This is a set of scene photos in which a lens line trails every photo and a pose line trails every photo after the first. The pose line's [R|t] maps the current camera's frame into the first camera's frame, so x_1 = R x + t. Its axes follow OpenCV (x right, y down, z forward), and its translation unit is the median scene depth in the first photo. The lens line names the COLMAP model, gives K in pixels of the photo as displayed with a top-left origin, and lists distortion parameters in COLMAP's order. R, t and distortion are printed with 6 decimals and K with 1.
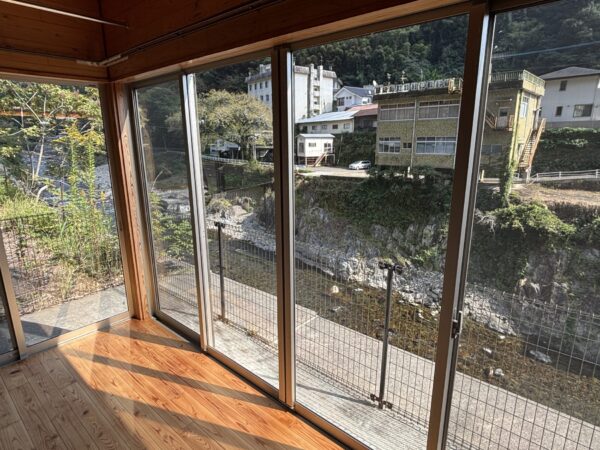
lens RADIAL K [[349.8, 0, 298.8], [0, 349.8, 225.2], [0, 0, 1]] dist [0.004409, -0.001556]
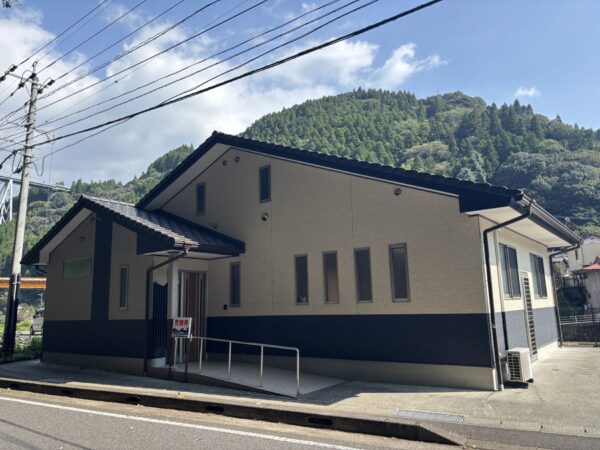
lens RADIAL K [[454.2, 0, 307.2], [0, 454.2, 223.8], [0, 0, 1]] dist [0.085378, -0.097263]
pose [[0.996551, -0.009712, 0.082412, 0.001674], [0.042593, 0.912193, -0.407541, 0.130270], [-0.071217, 0.409646, 0.909461, -0.461684]]
